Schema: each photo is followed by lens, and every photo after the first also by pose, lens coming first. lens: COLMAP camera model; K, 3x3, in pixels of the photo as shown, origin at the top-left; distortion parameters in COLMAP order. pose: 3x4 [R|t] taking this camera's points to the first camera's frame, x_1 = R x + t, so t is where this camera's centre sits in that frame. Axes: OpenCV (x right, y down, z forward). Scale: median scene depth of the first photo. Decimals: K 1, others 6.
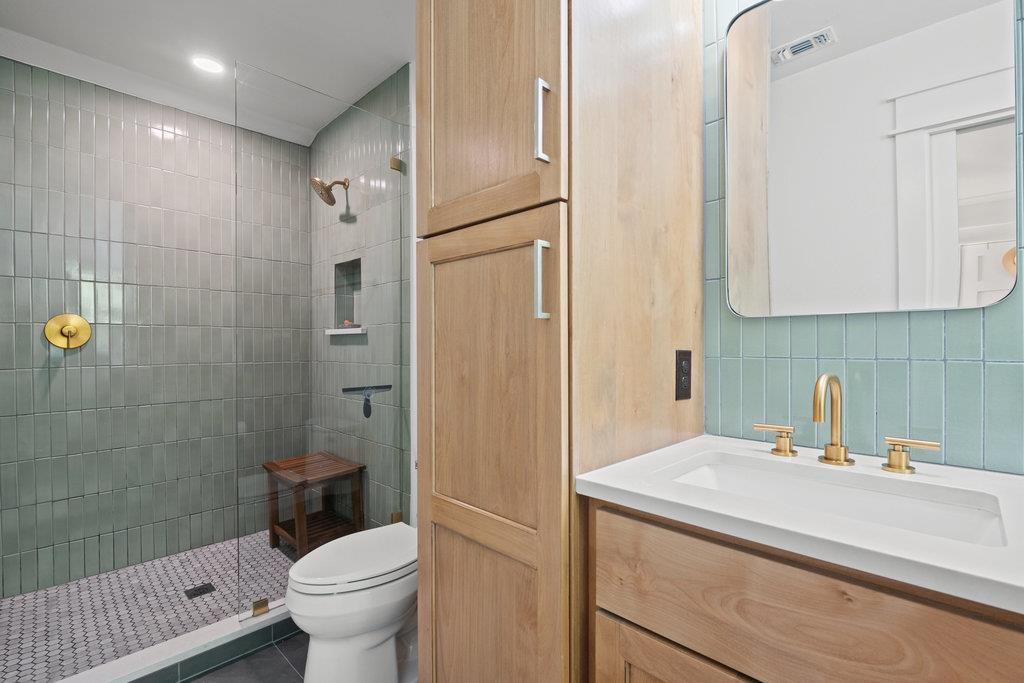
lens RADIAL K [[467.8, 0, 513.5], [0, 467.8, 347.1], [0, 0, 1]] dist [0.000804, -0.005058]
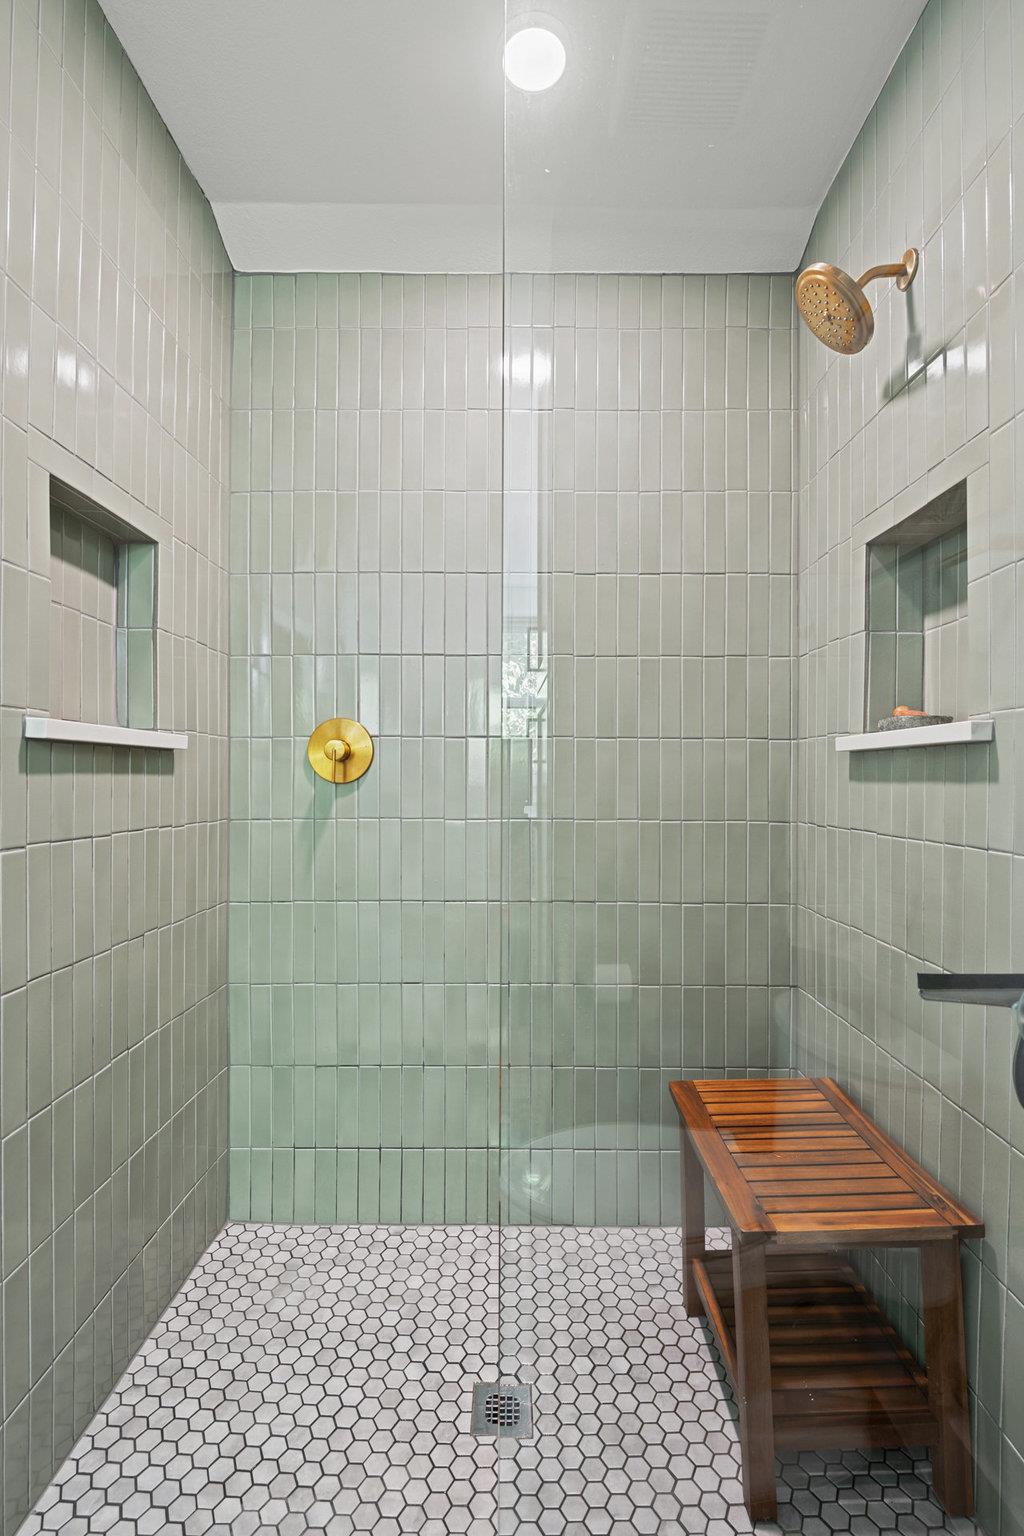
lens RADIAL K [[701.7, 0, 510.3], [0, 701.7, 779.0], [0, 0, 1]] dist [0.000804, -0.005058]
pose [[0.692186, 0.006511, -0.721690, -0.209403], [-0.009661, 0.999953, -0.000244, -0.003292], [0.721654, 0.007141, 0.692217, 0.502960]]
